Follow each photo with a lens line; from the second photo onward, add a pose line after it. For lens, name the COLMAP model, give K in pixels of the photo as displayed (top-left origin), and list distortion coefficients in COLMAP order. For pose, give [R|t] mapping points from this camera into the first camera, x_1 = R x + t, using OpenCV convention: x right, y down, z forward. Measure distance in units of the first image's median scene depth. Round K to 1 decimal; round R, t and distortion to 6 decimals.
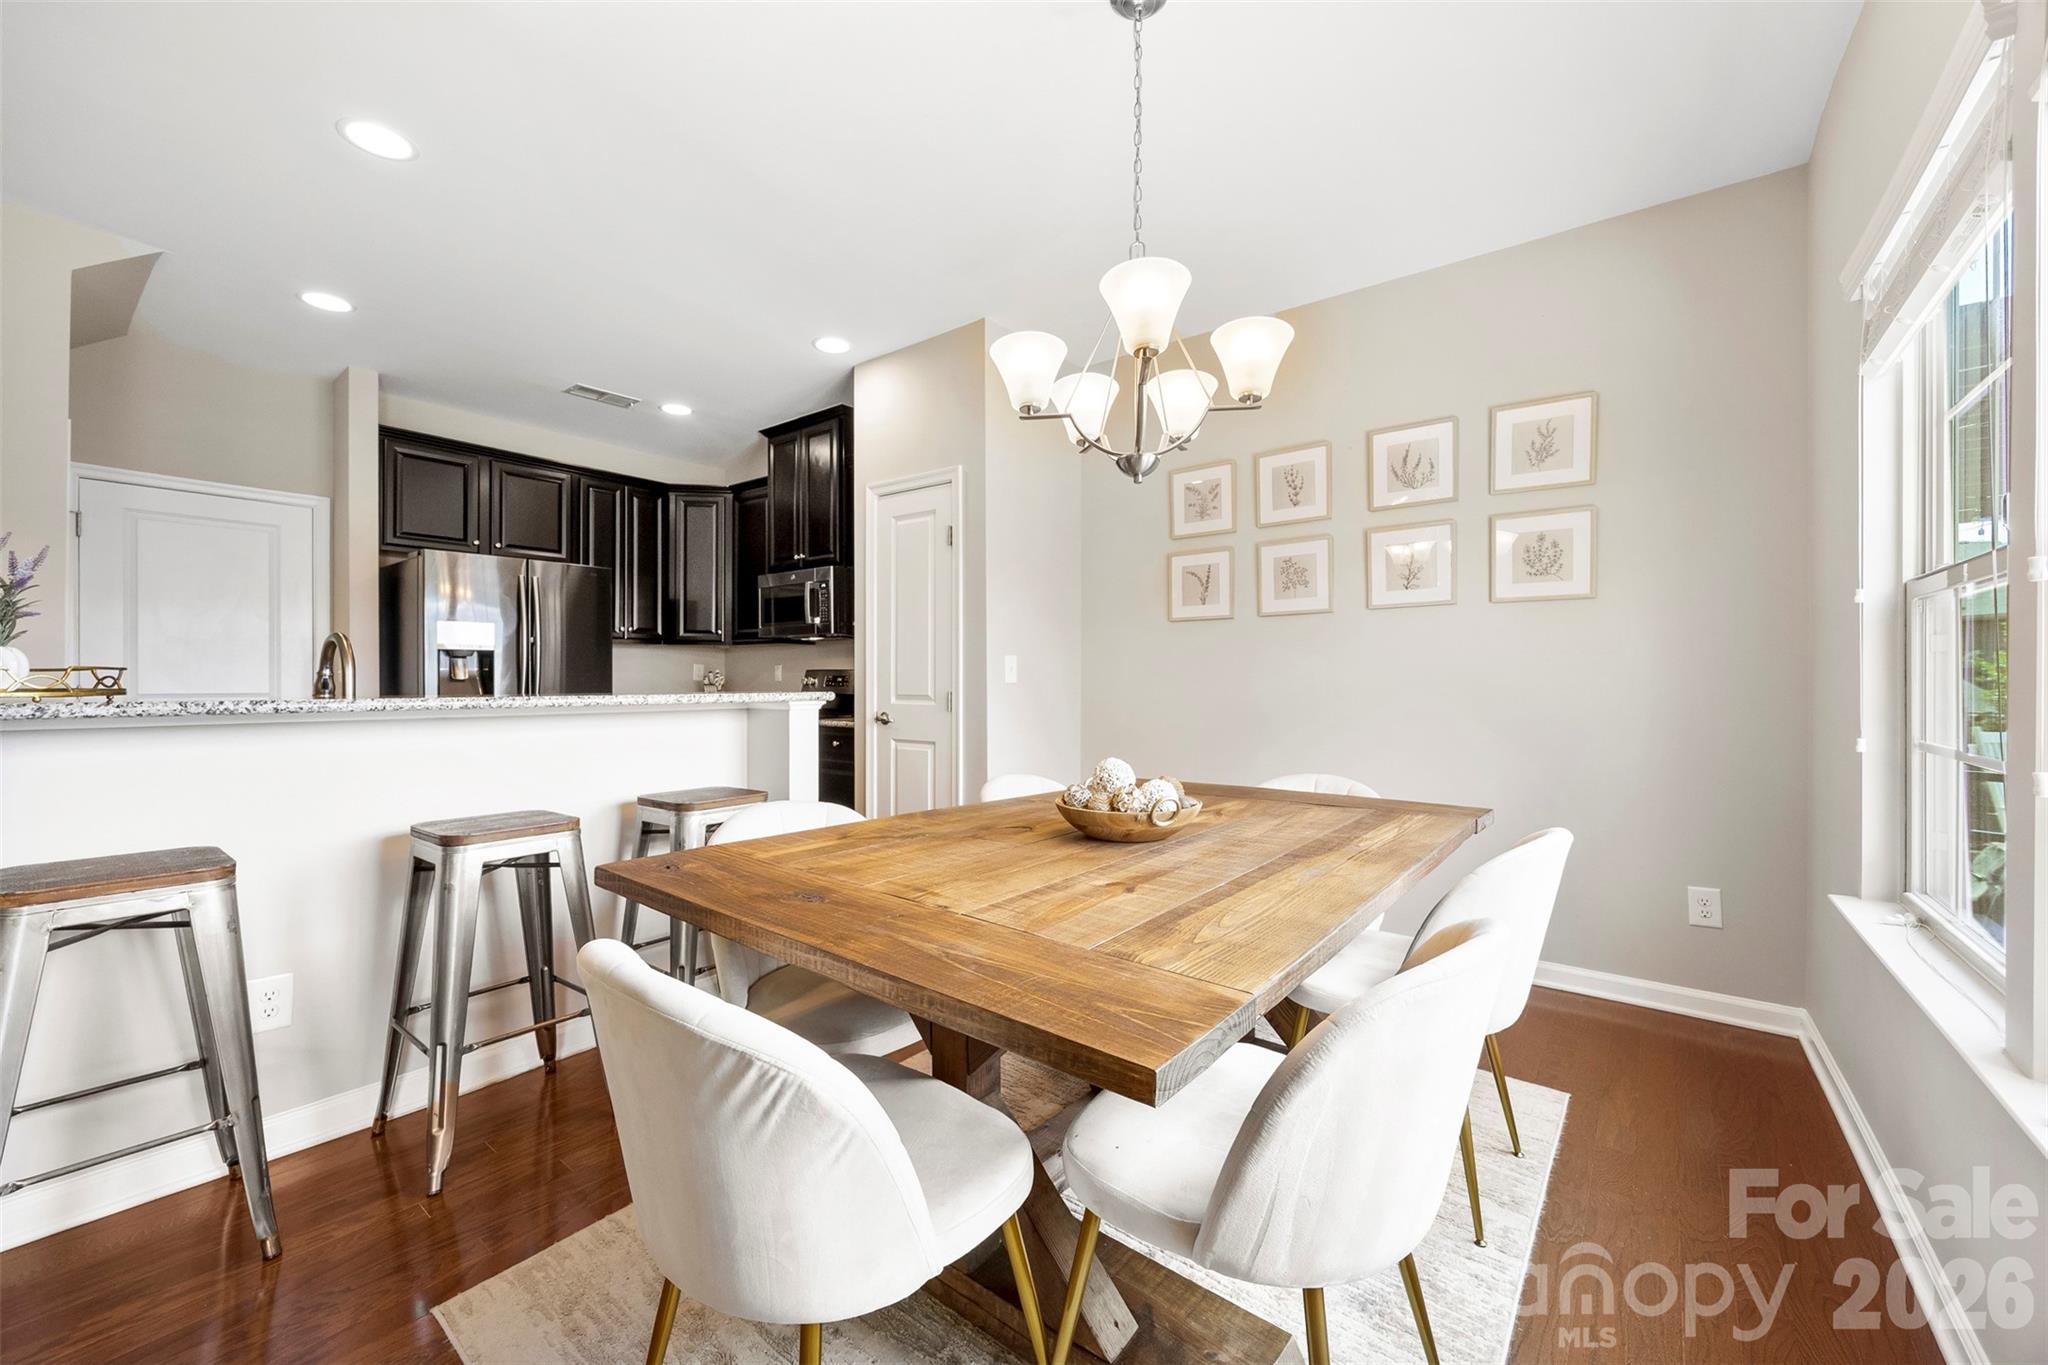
lens RADIAL K [[792.7, 0, 1028.3], [0, 792.7, 676.4], [0, 0, 1]] dist [-0.000673, -0.000153]
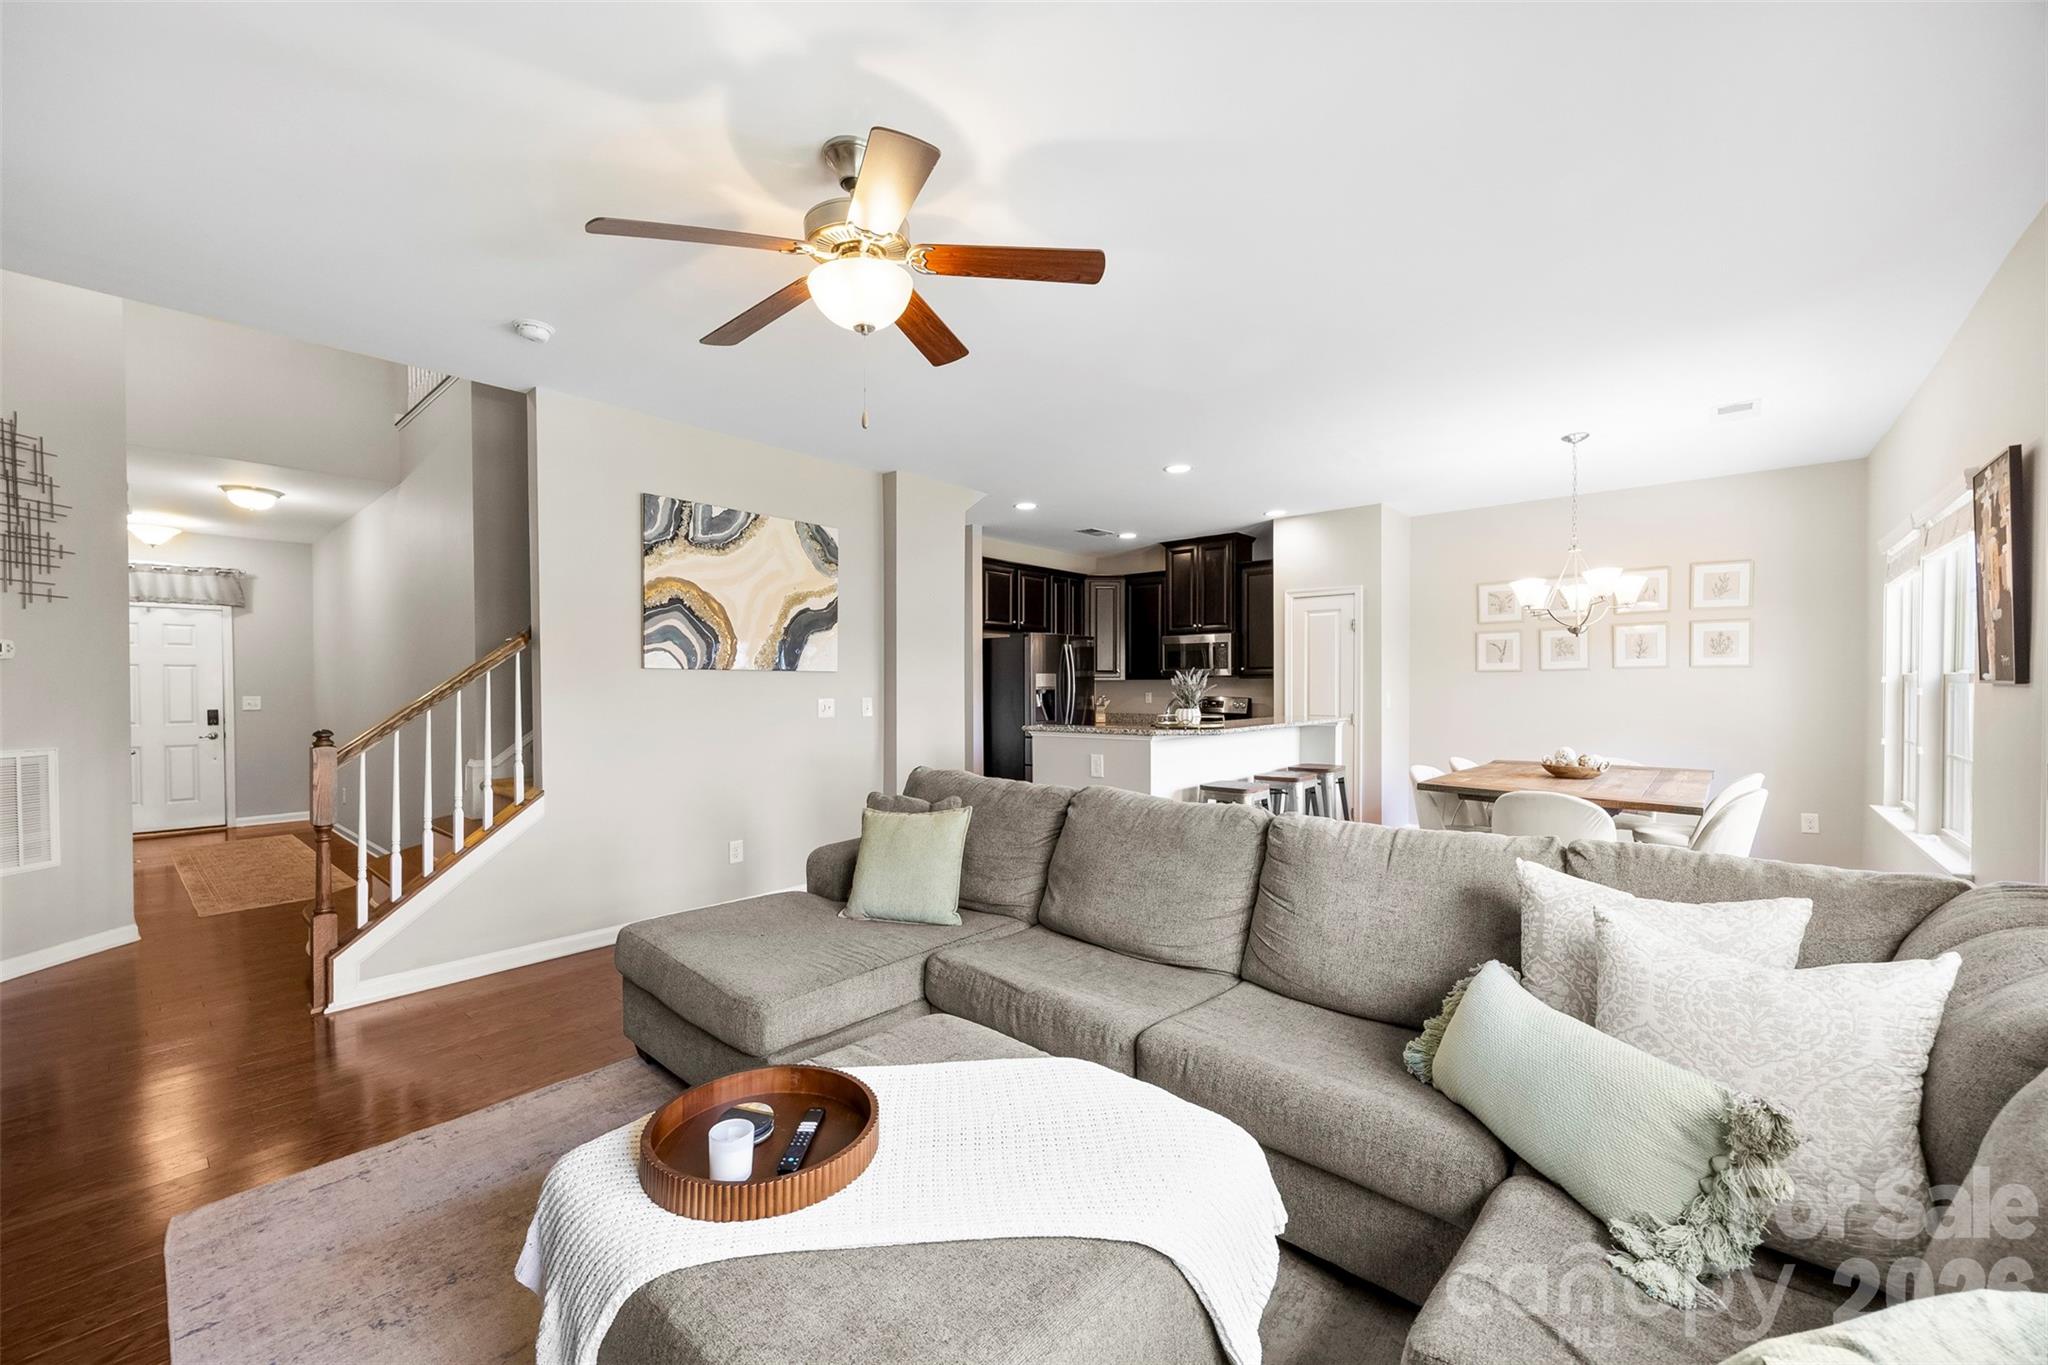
lens RADIAL K [[792.7, 0, 1018.9], [0, 792.7, 697.5], [0, 0, 1]] dist [-0.000673, -0.000153]
pose [[0.997816, -0.001523, -0.066042, -0.671794], [0.002559, 0.999875, 0.015593, -0.042395], [0.066011, -0.015728, 0.997695, -0.748583]]
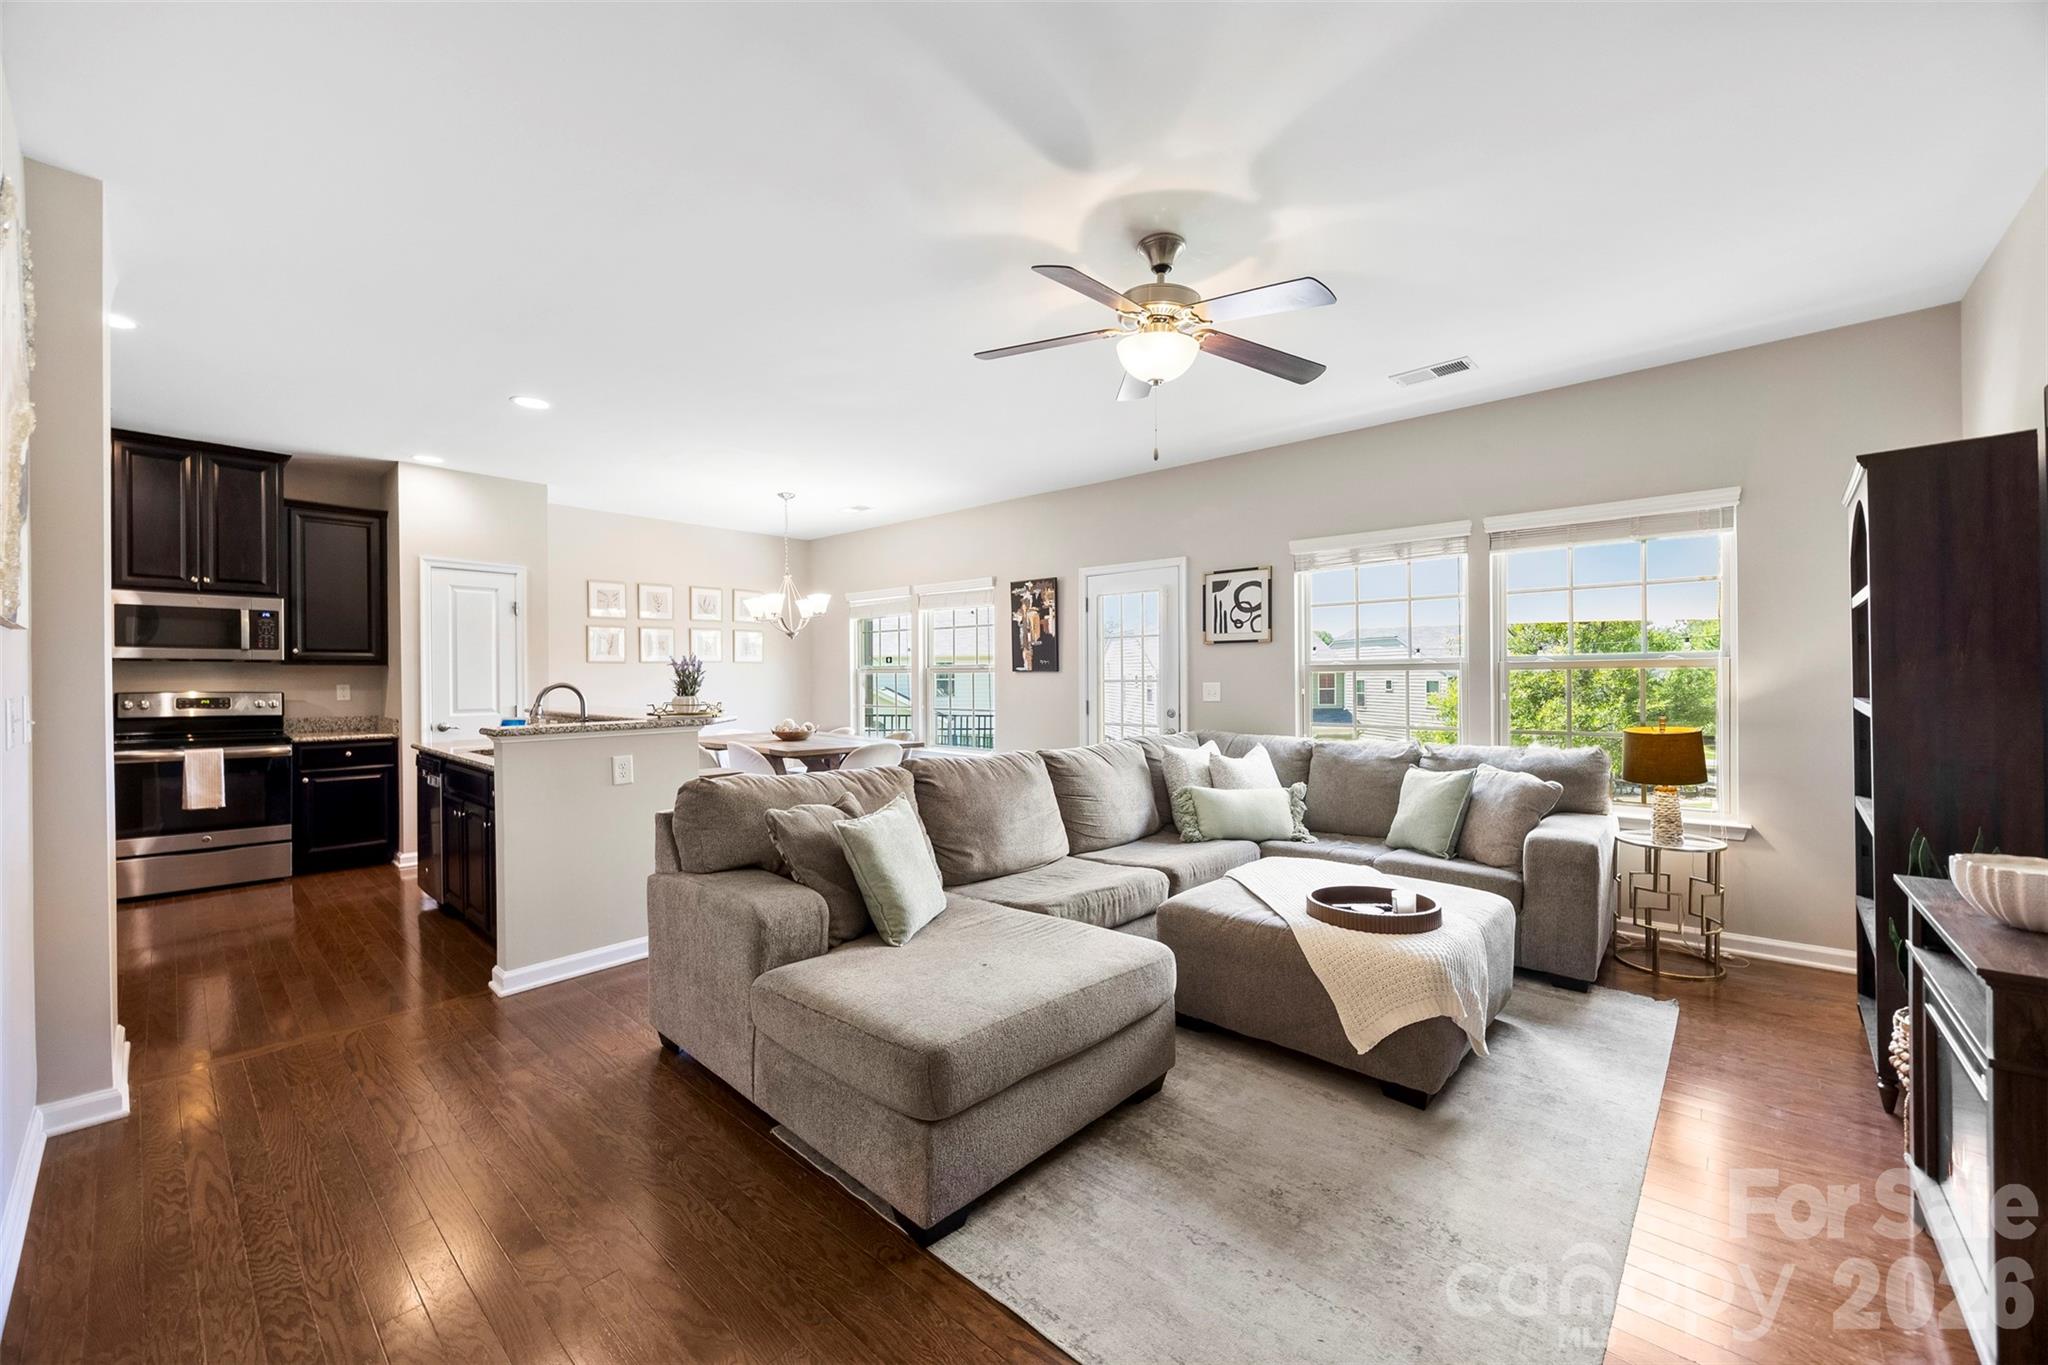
lens RADIAL K [[792.7, 0, 1040.9], [0, 792.7, 677.7], [0, 0, 1]] dist [-0.000673, -0.000153]
pose [[0.073044, -0.001425, 0.997328, -1.502916], [0.005284, 0.999985, 0.001041, -0.030448], [-0.997315, 0.005194, 0.073050, -0.160447]]
